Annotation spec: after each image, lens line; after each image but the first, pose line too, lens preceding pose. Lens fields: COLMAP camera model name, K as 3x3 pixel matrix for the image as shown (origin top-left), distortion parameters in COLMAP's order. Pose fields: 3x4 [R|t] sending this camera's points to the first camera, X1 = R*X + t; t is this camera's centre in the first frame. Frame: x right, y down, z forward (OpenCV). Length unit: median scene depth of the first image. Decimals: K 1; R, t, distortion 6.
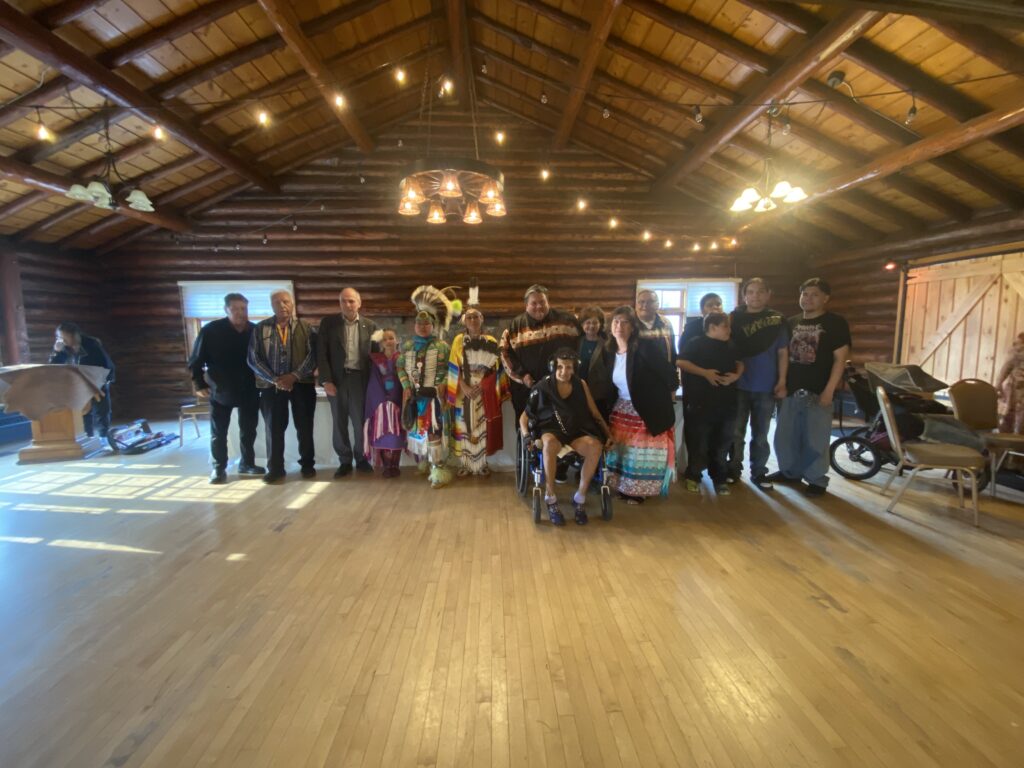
lens RADIAL K [[427.8, 0, 472.6], [0, 427.8, 382.6], [0, 0, 1]] dist [0.000225, 0.000656]
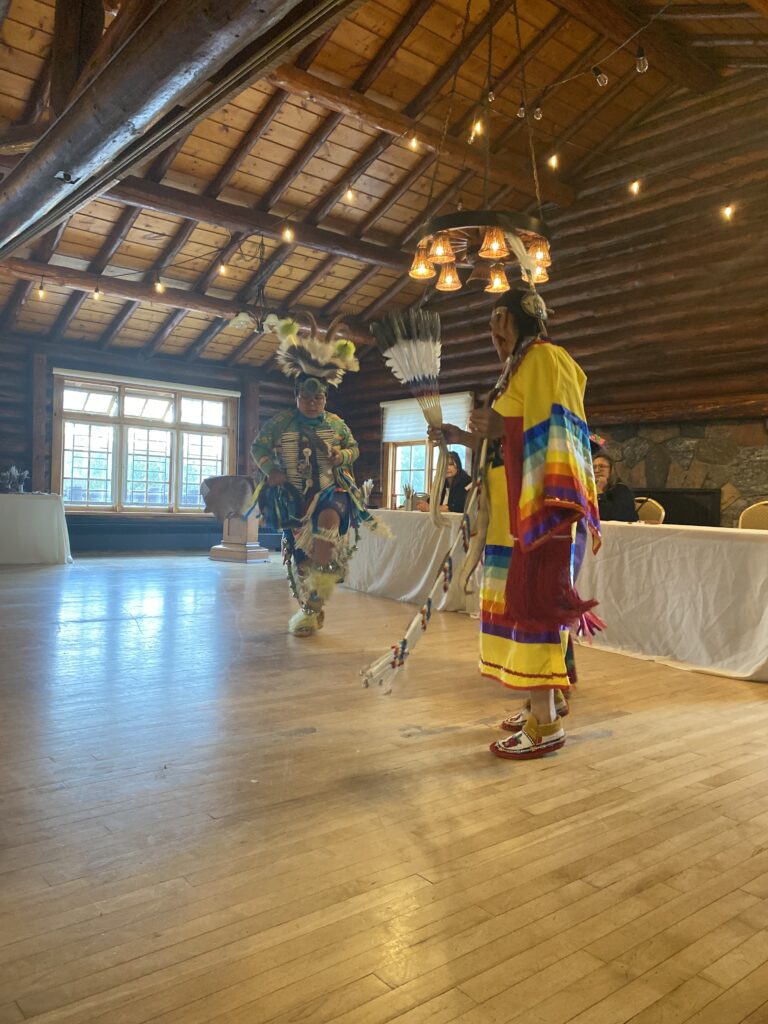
lens RADIAL K [[785.7, 0, 388.5], [0, 785.7, 506.4], [0, 0, 1]] dist [-0.044986, 0.043324]
pose [[0.617621, 0.034143, -0.785734, 0.748444], [-0.129492, 0.989837, -0.058775, 0.092024], [0.775742, 0.138048, 0.615765, 0.043304]]
